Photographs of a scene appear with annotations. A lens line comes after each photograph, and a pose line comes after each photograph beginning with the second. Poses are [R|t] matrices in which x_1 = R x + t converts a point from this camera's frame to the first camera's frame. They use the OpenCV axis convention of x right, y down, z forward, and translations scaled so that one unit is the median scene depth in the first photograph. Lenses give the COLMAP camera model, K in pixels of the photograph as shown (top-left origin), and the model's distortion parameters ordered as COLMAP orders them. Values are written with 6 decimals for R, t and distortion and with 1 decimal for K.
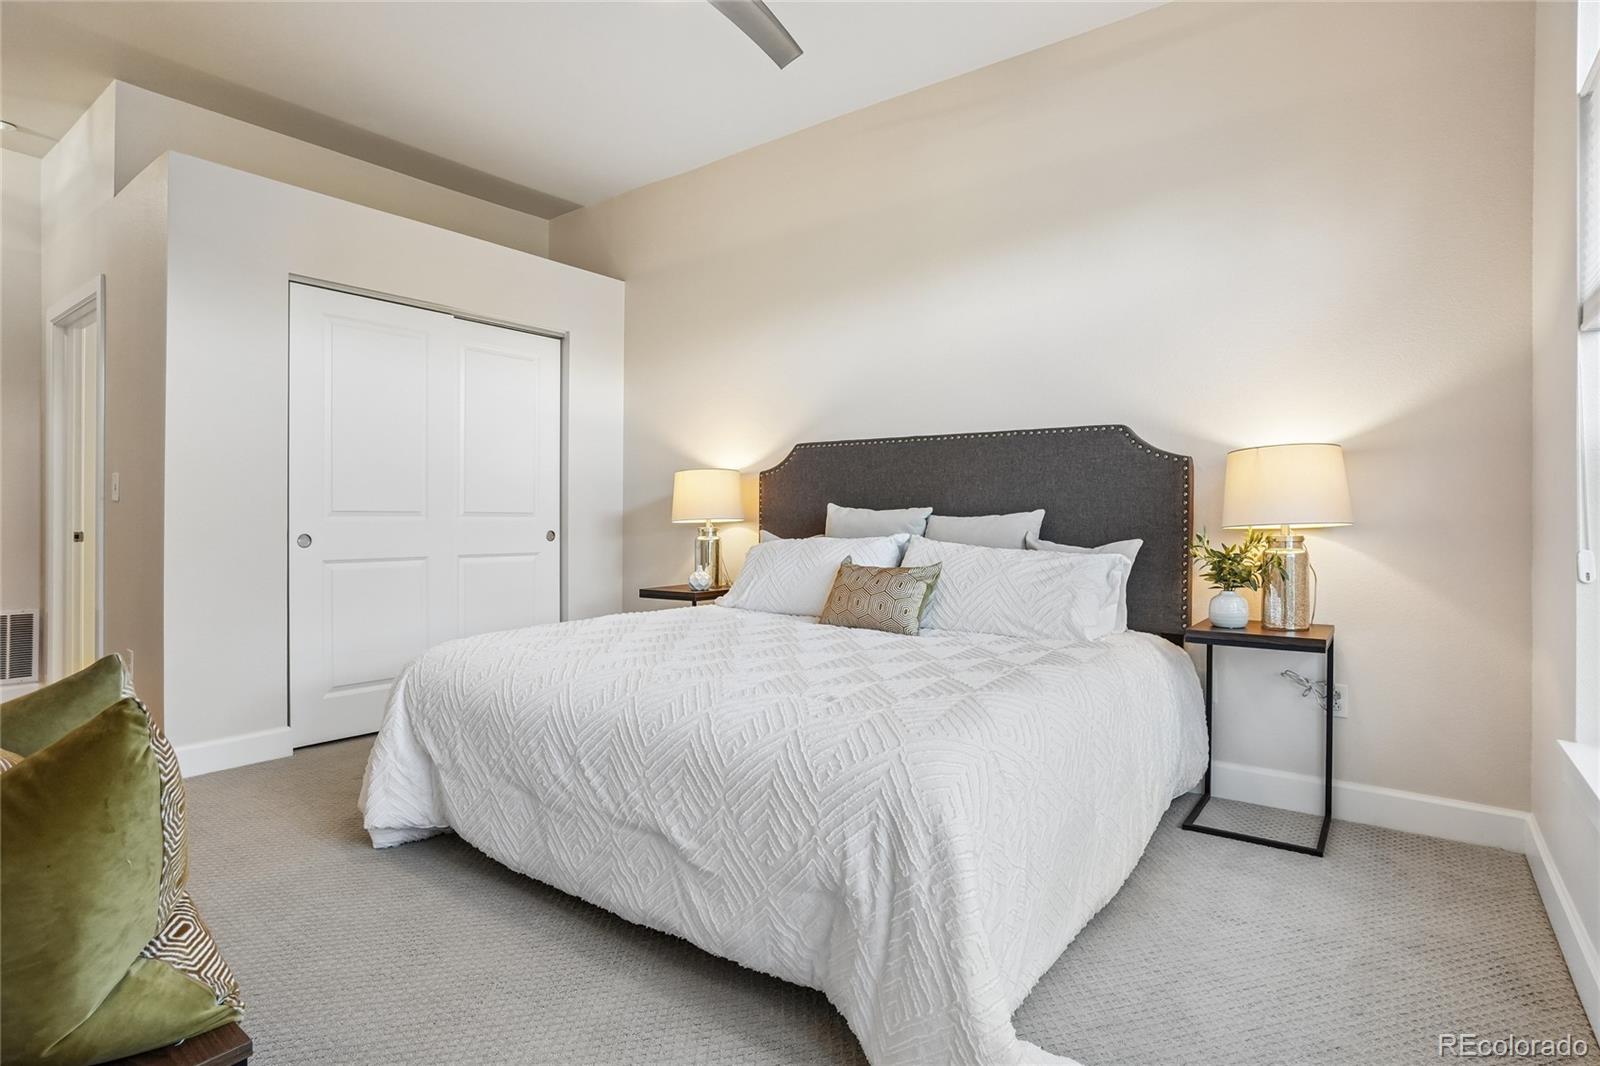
lens RADIAL K [[797.2, 0, 800.0], [0, 797.2, 533.0], [0, 0, 1]] dist [-0.000013, 0.000149]
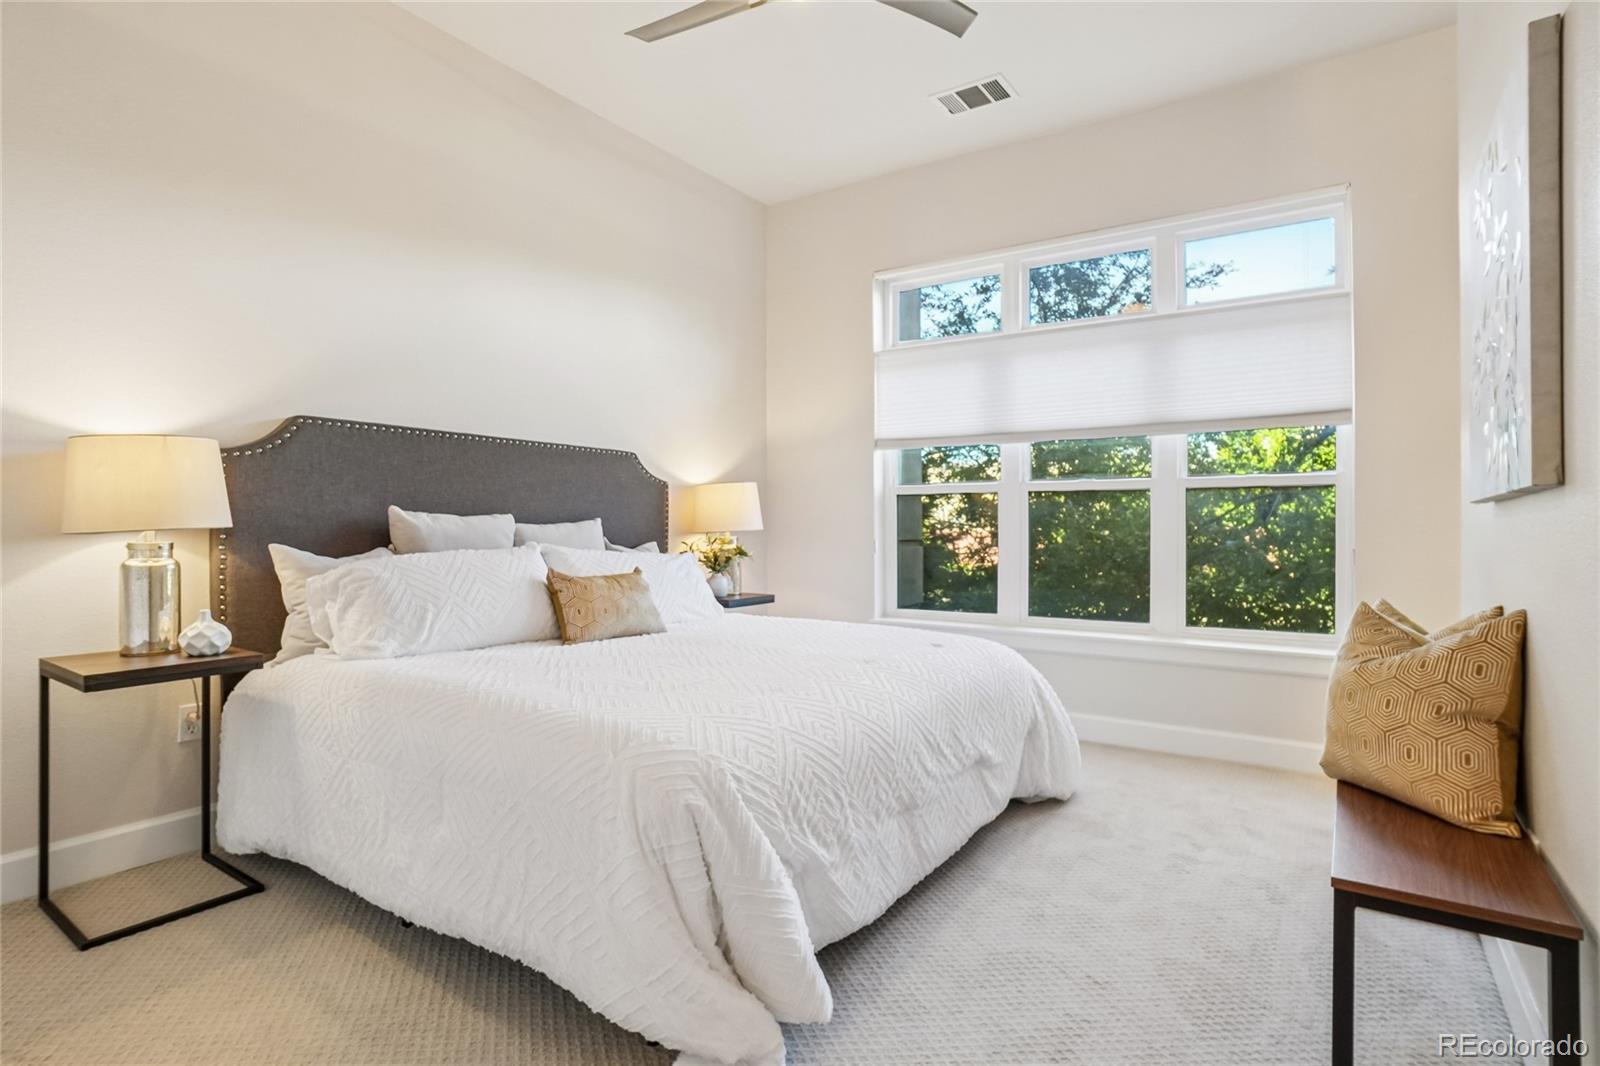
lens RADIAL K [[797.2, 0, 800.0], [0, 797.2, 533.0], [0, 0, 1]] dist [-0.000013, 0.000149]
pose [[-0.049271, -0.001797, 0.998784, -0.740796], [0.037003, 0.999309, 0.003623, -0.001414], [-0.998100, 0.037136, -0.049170, 0.681083]]
